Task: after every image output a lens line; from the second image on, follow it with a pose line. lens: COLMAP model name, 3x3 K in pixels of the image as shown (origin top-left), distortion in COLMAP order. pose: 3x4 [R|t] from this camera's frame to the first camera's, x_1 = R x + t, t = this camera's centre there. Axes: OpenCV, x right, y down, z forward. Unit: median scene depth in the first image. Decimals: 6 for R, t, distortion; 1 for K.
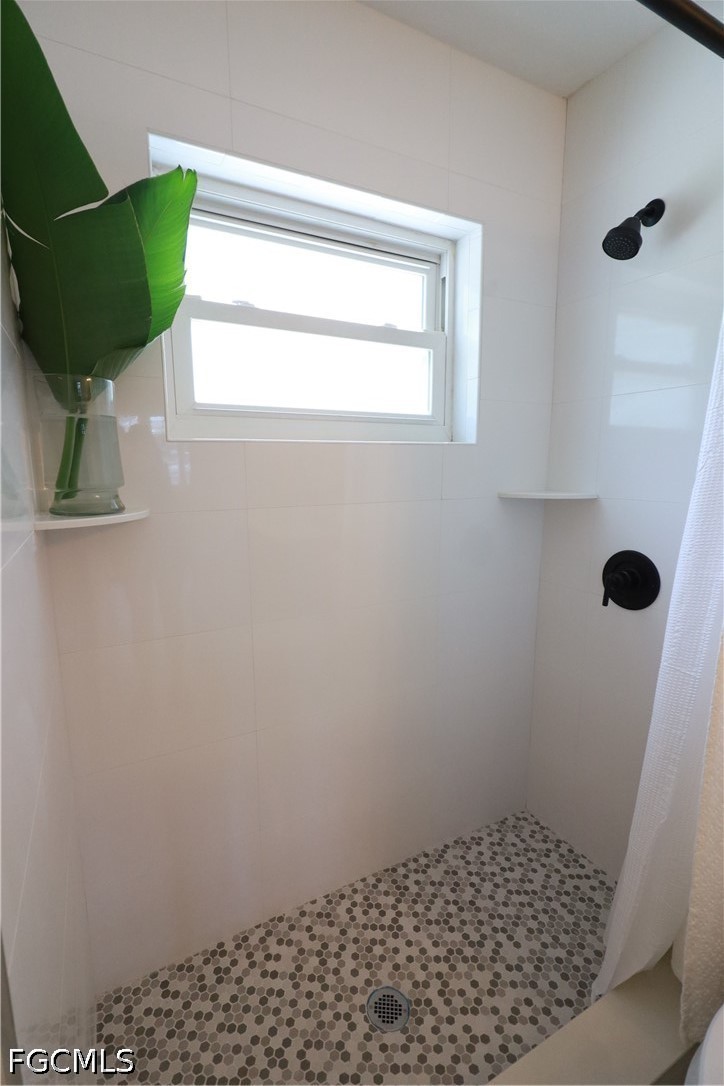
lens RADIAL K [[505.8, 0, 362.0], [0, 505.8, 543.0], [0, 0, 1]] dist [0.002783, -0.001110]
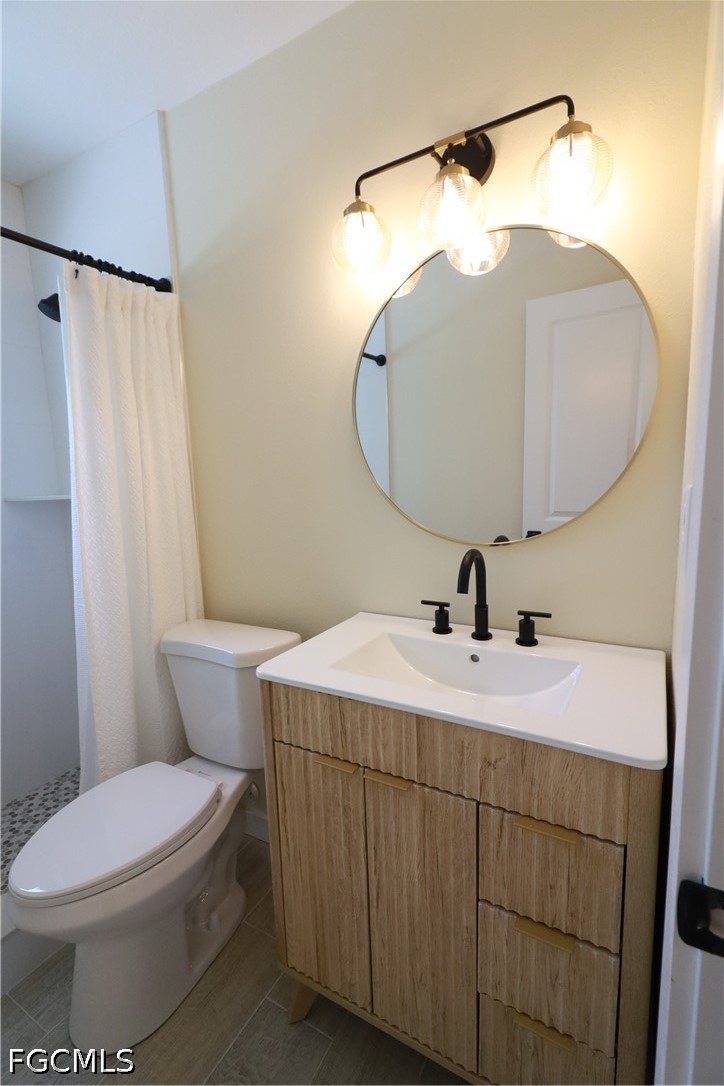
lens RADIAL K [[505.8, 0, 362.0], [0, 505.8, 543.0], [0, 0, 1]] dist [0.002783, -0.001110]
pose [[0.851051, -0.102866, 0.514909, 0.437587], [0.115723, 0.993256, 0.007159, 0.114677], [-0.512173, 0.053494, 0.857215, -0.547222]]
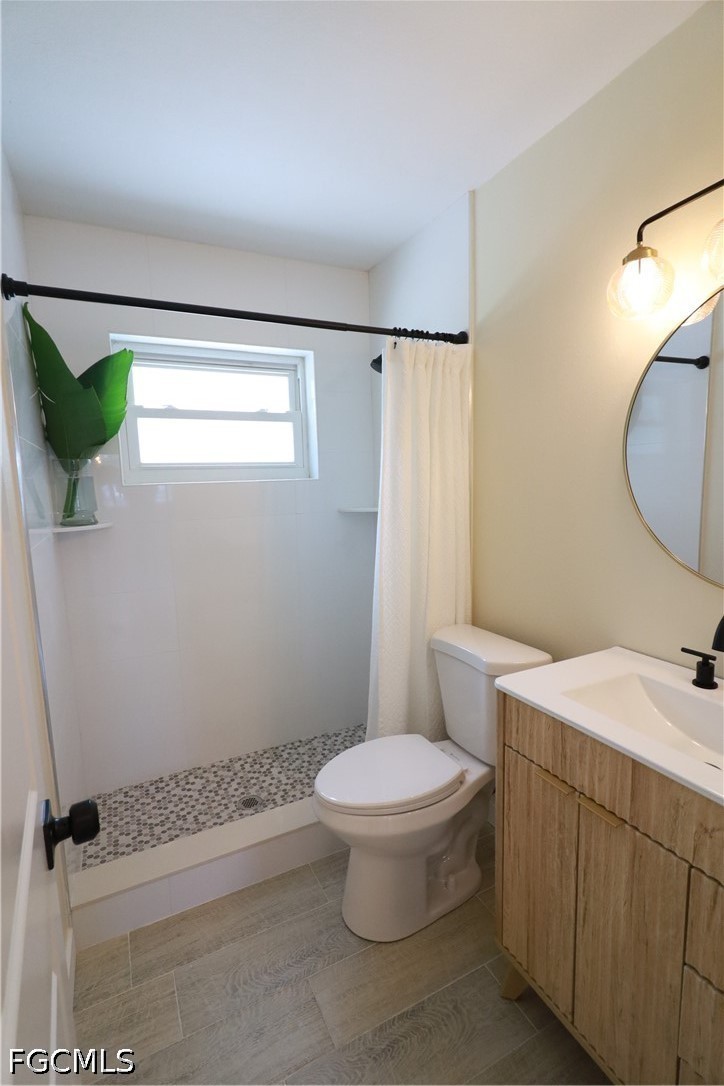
lens RADIAL K [[505.8, 0, 362.0], [0, 505.8, 543.0], [0, 0, 1]] dist [0.002783, -0.001110]
pose [[0.999320, -0.019481, -0.031314, 0.474515], [0.018548, 0.999383, -0.029820, 0.069809], [0.031875, 0.029219, 0.999065, -0.715216]]
